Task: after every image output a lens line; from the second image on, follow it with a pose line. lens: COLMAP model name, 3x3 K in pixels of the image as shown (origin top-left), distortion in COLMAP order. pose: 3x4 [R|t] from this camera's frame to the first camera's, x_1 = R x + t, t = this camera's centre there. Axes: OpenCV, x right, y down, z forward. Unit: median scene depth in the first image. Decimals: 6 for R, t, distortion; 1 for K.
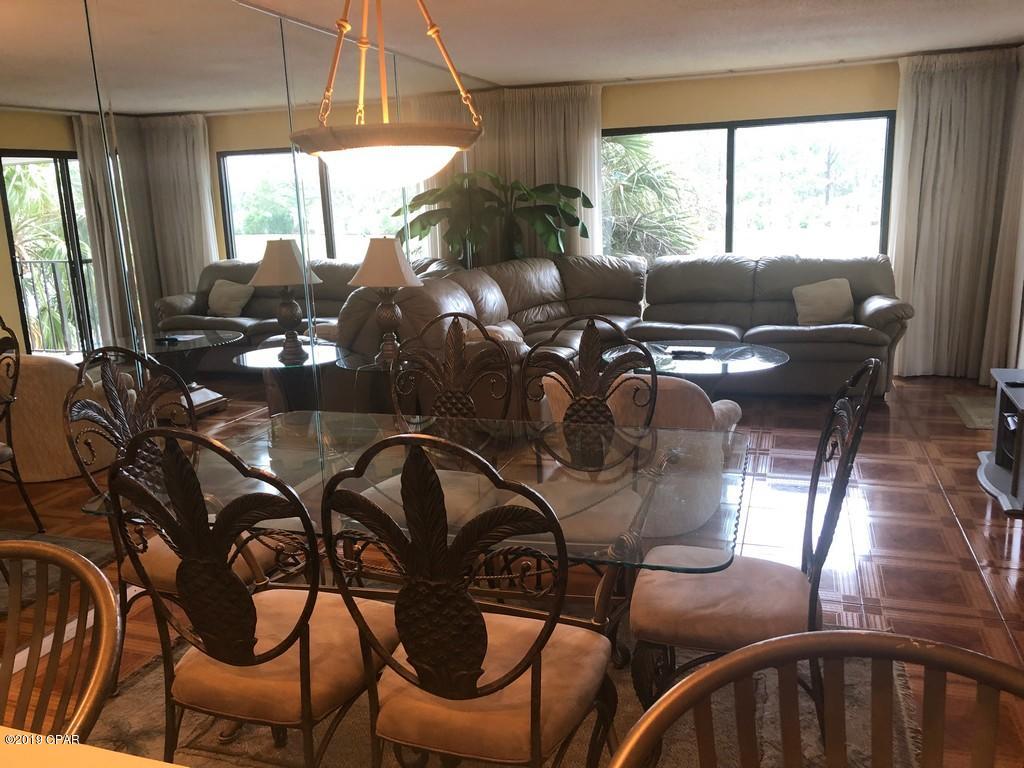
lens RADIAL K [[843.0, 0, 517.0], [0, 843.0, 393.7], [0, 0, 1]] dist [0.034016, -0.025683]
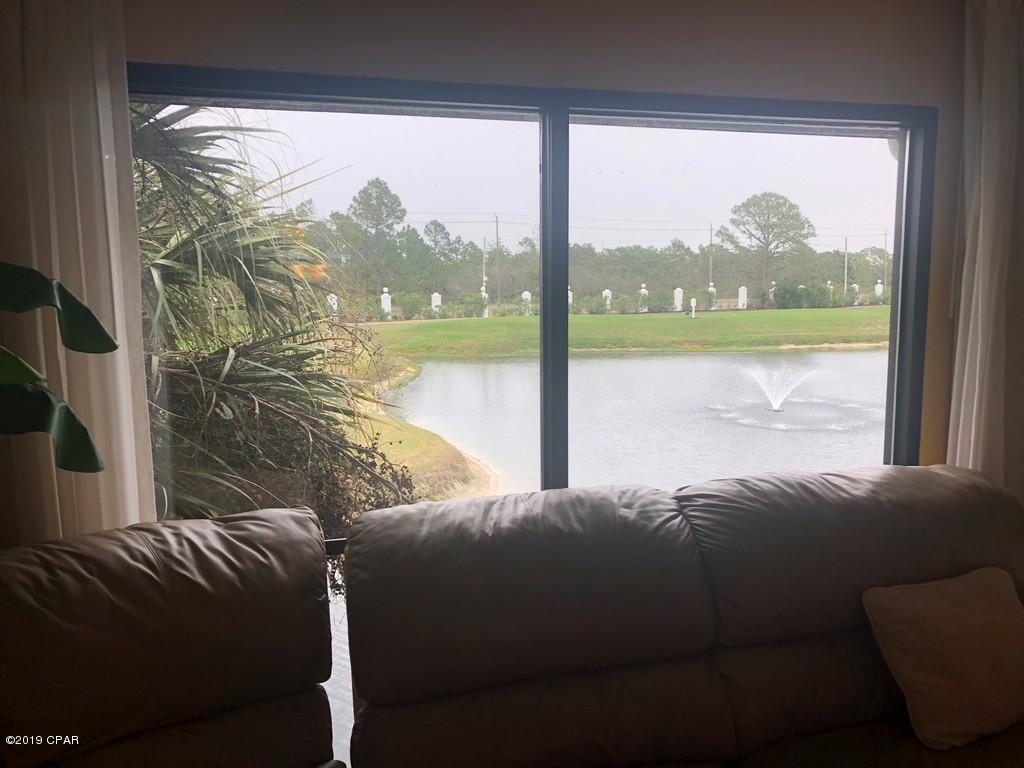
lens RADIAL K [[843.0, 0, 520.1], [0, 843.0, 393.1], [0, 0, 1]] dist [0.034016, -0.025683]
pose [[0.817089, -0.044352, 0.574803, 0.046710], [0.106041, 0.991587, -0.074227, -0.183058], [-0.566676, 0.121603, 0.814918, 0.761735]]
